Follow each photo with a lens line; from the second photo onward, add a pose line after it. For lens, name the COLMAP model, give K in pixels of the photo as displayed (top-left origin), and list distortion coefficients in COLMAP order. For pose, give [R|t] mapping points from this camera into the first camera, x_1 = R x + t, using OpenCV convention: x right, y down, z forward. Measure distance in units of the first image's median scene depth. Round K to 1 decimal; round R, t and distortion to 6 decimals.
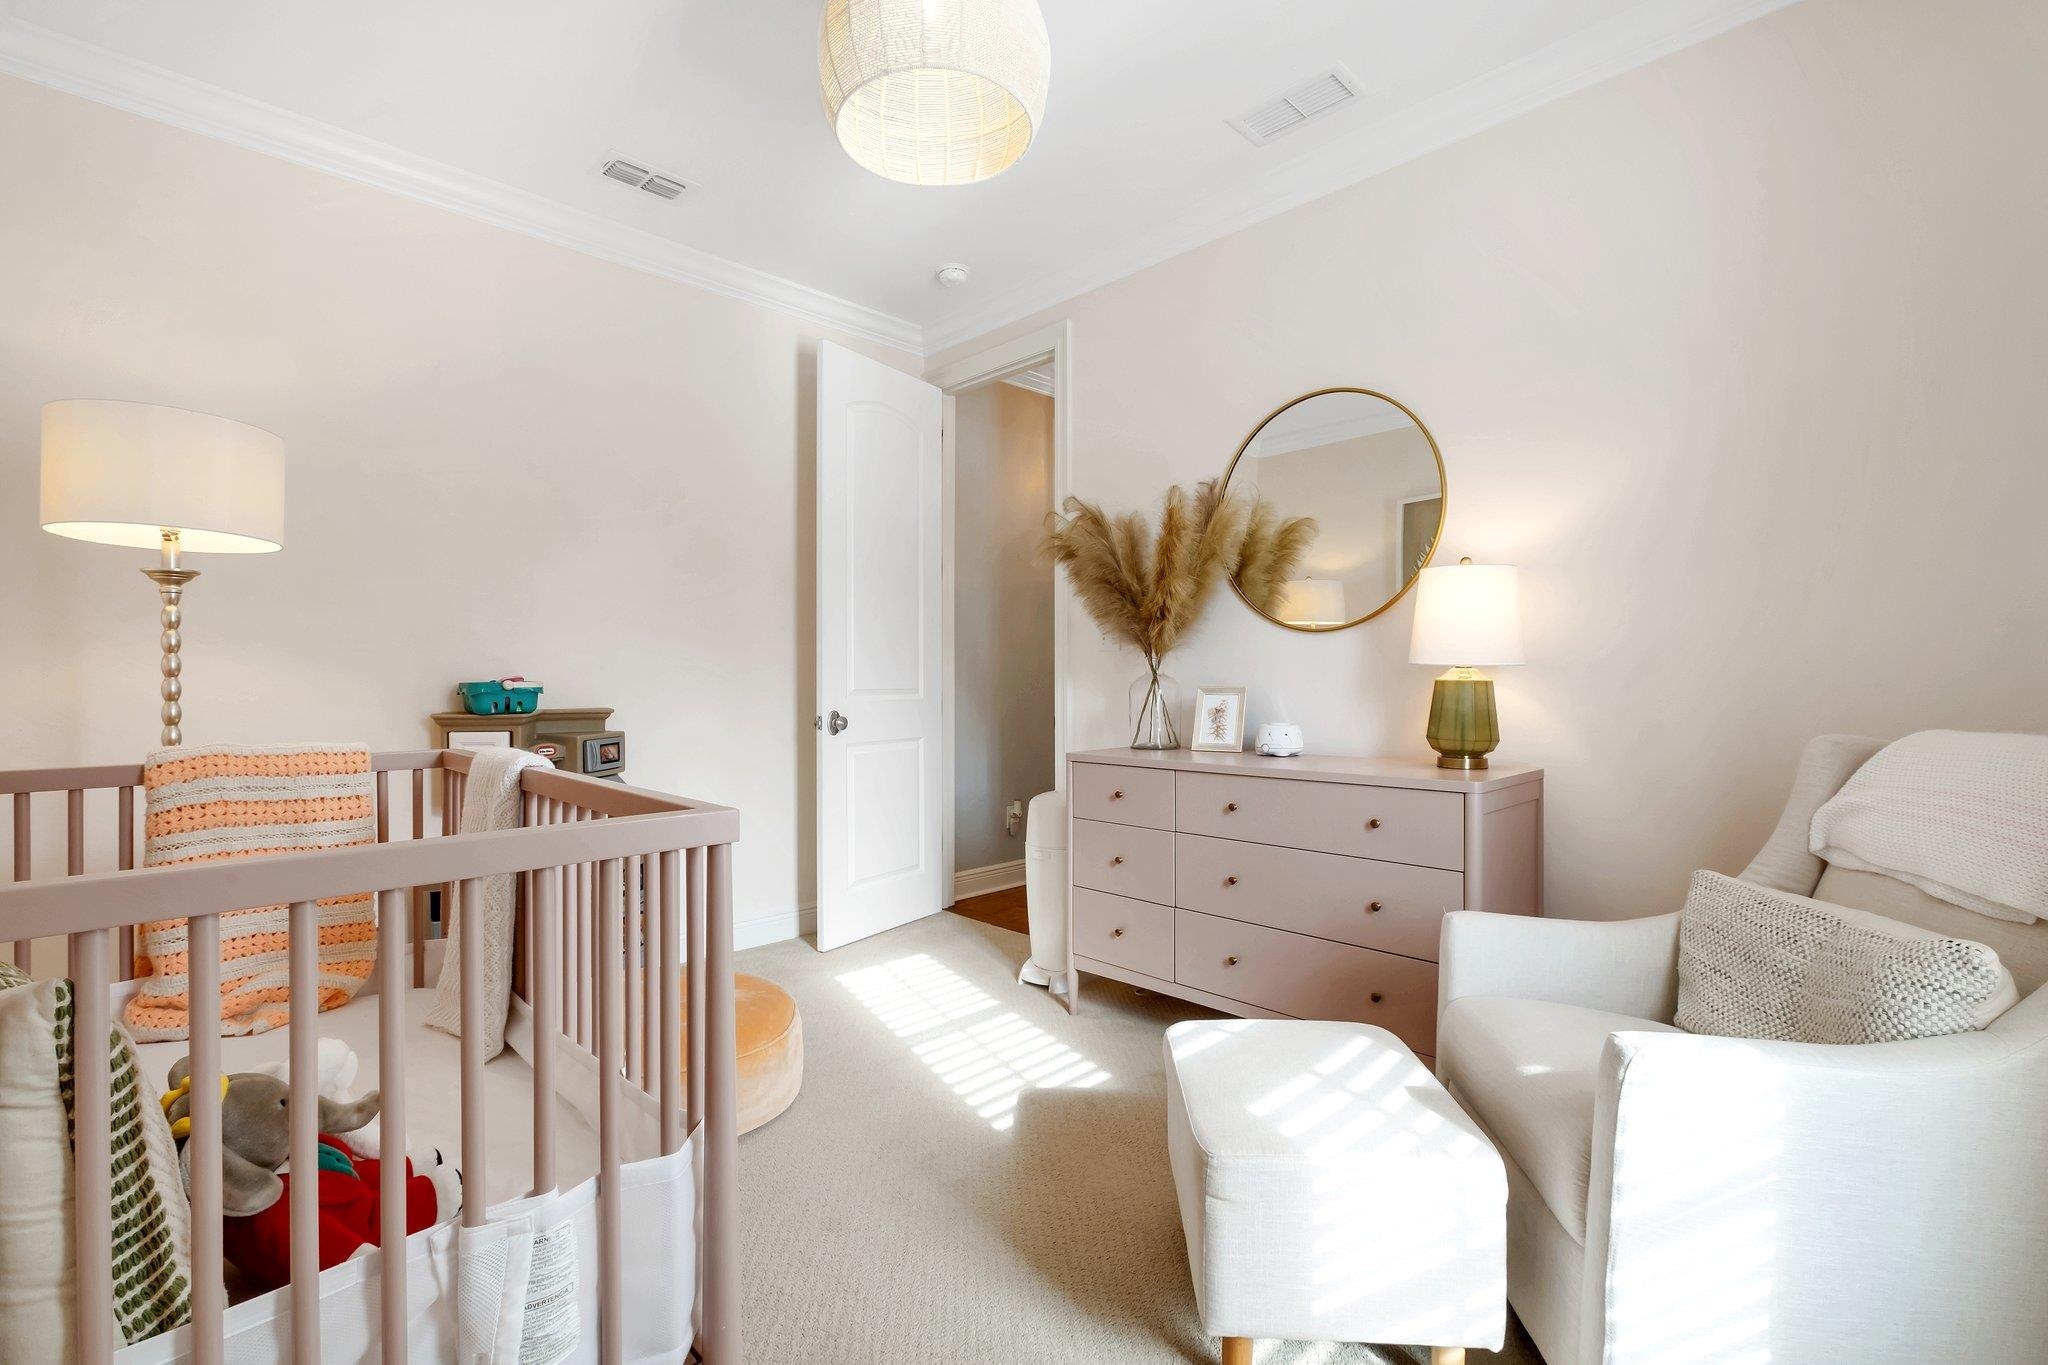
lens RADIAL K [[906.4, 0, 1015.4], [0, 906.4, 674.5], [0, 0, 1]] dist [-0.008348, 0.000172]
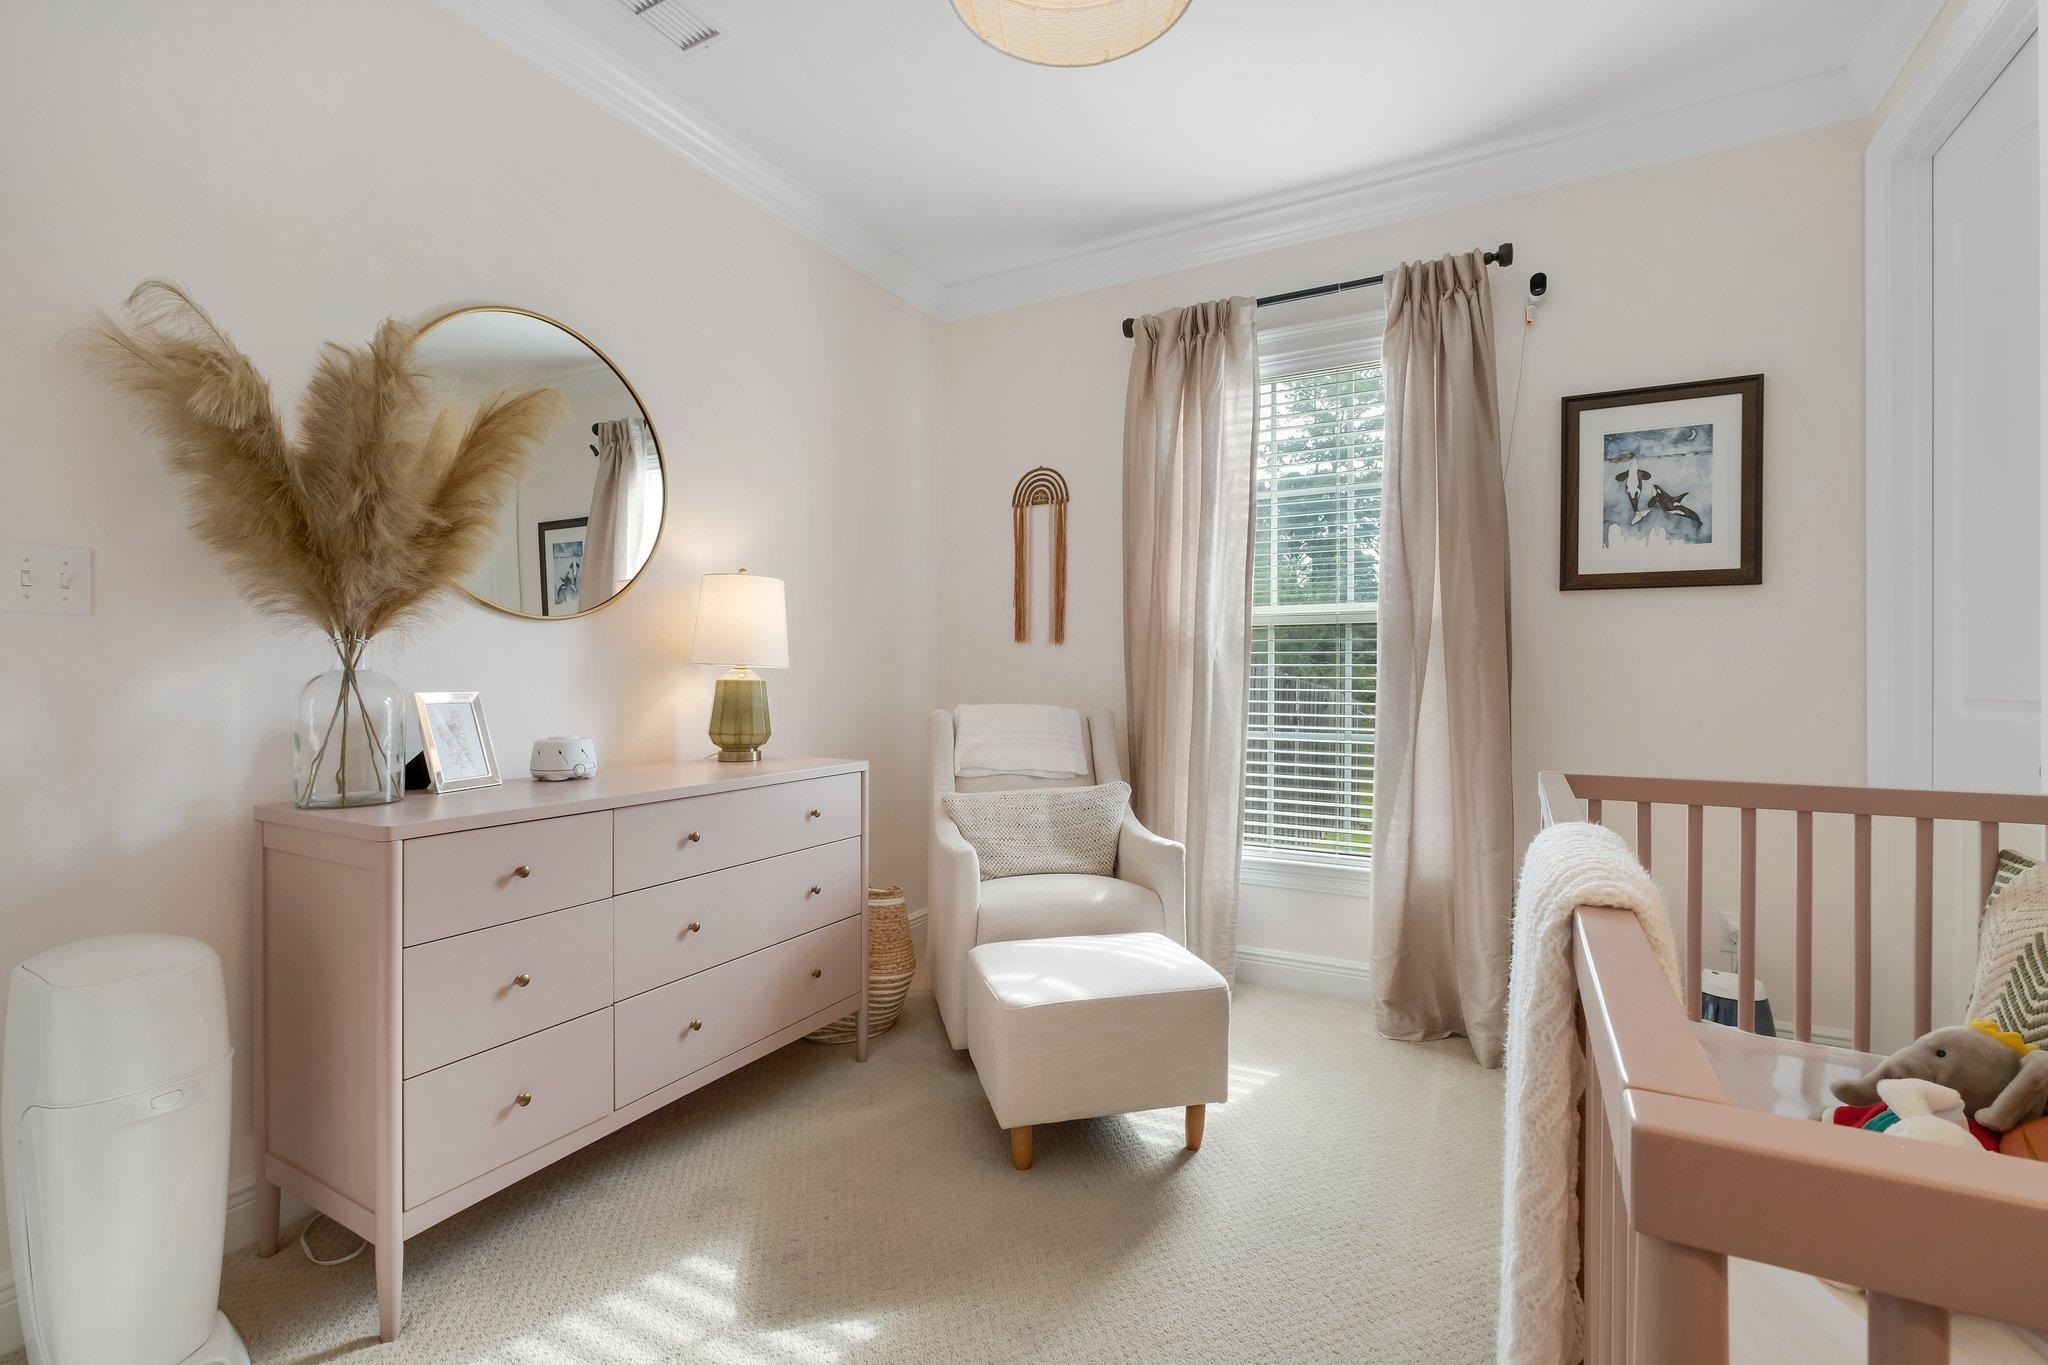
lens RADIAL K [[906.4, 0, 1015.4], [0, 906.4, 674.5], [0, 0, 1]] dist [-0.008348, 0.000172]
pose [[-0.302671, 0.004917, 0.953082, -0.625003], [-0.001102, 0.999984, -0.005509, 0.007248], [-0.953095, -0.002718, -0.302661, 0.987018]]
